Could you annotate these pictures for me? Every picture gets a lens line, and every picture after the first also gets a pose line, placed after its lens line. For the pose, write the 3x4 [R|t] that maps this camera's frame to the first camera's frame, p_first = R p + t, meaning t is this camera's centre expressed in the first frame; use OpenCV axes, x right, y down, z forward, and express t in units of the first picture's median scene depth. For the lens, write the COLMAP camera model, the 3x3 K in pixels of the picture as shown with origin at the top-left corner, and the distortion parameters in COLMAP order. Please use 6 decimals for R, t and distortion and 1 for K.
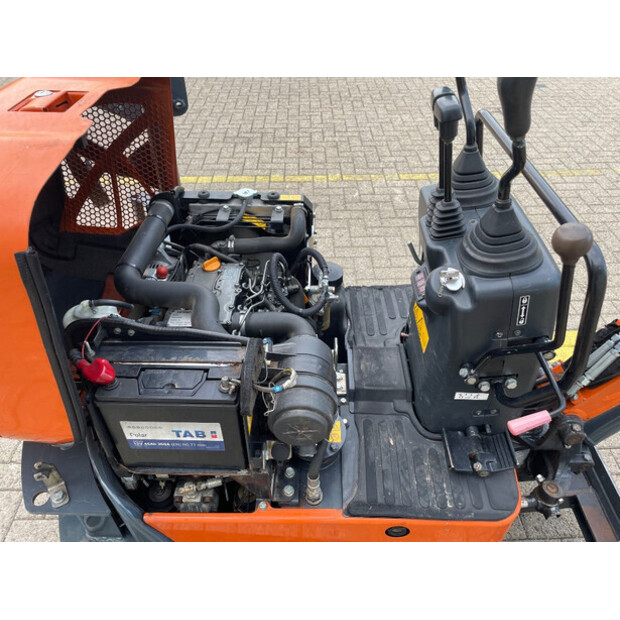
lens RADIAL K [[467.7, 0, 308.8], [0, 467.7, 312.0], [0, 0, 1]] dist [0.089083, -0.114536]
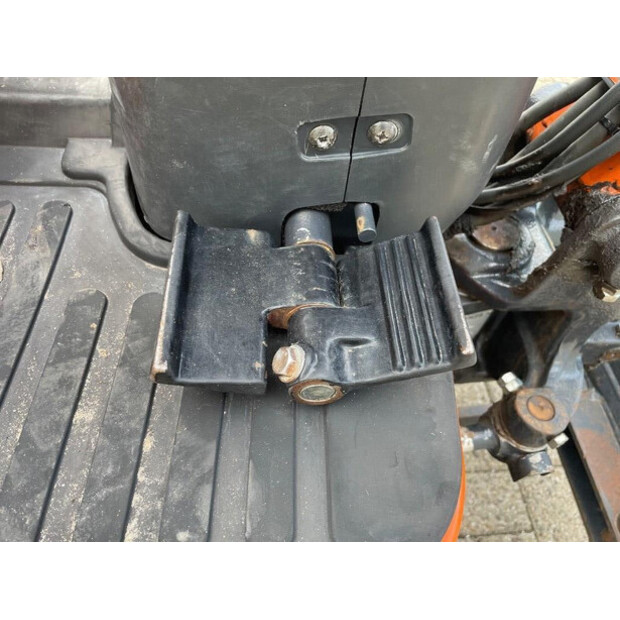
lens RADIAL K [[467.7, 0, 309.9], [0, 467.7, 307.4], [0, 0, 1]] dist [0.089083, -0.114536]
pose [[0.994387, 0.004505, 0.105706, 0.296951], [-0.028507, 0.973554, 0.226674, 0.217576], [-0.101890, -0.228415, 0.968218, 0.688686]]
